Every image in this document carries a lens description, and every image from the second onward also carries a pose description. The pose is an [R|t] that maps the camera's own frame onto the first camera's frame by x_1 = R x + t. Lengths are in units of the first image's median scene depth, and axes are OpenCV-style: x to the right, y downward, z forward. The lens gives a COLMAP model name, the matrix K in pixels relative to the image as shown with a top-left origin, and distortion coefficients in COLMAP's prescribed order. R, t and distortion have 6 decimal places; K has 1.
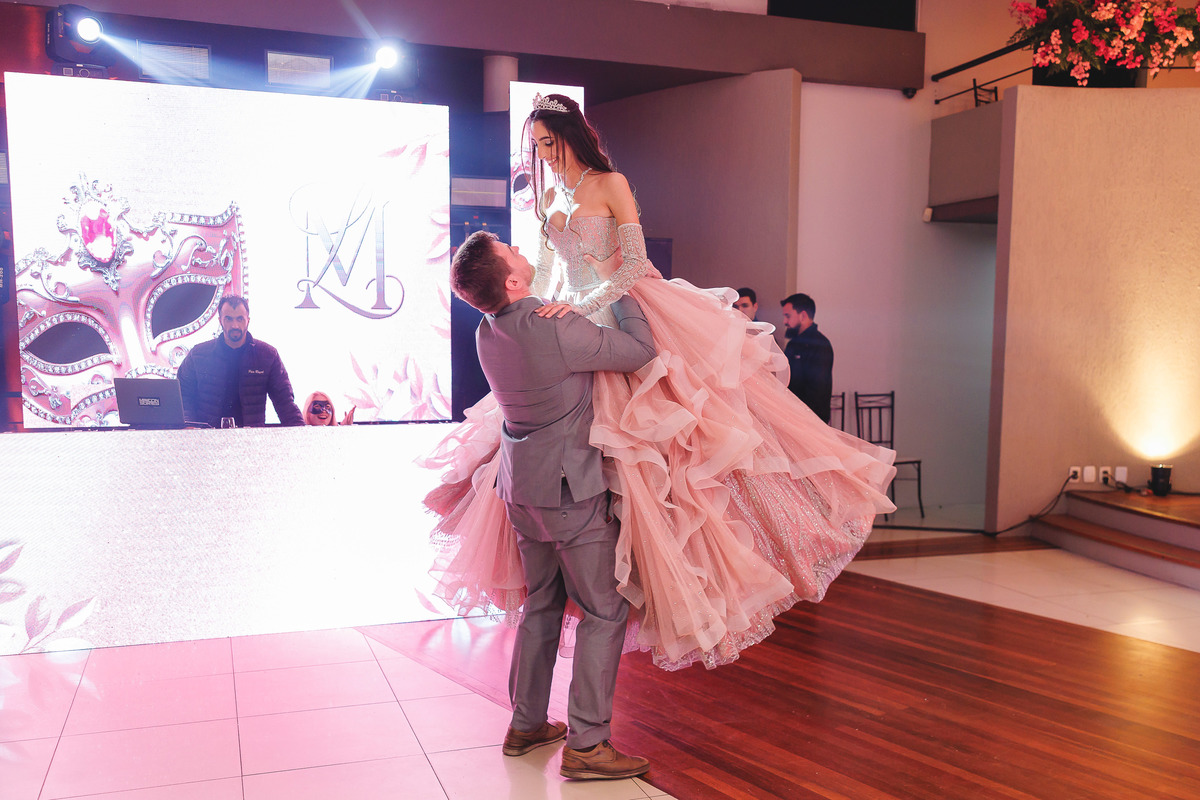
lens RADIAL K [[975.2, 0, 600.0], [0, 975.2, 400.0], [0, 0, 1]] dist [-0.181037, 0.122847]
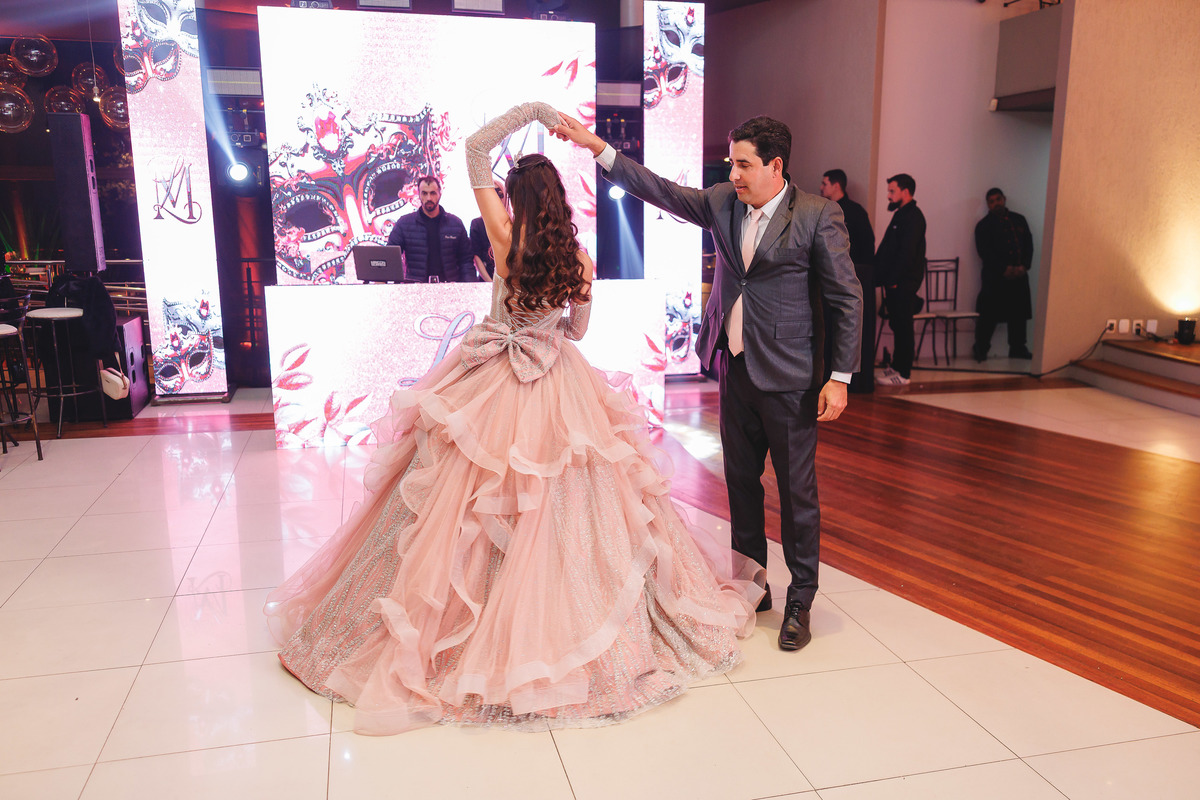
lens RADIAL K [[970.8, 0, 600.0], [0, 970.8, 400.0], [0, 0, 1]] dist [-0.132935, 0.118657]
pose [[0.996998, 0.005485, -0.077230, -0.058557], [0.003761, 0.992878, 0.119075, 0.032340], [0.077334, -0.119008, 0.989877, -0.296971]]
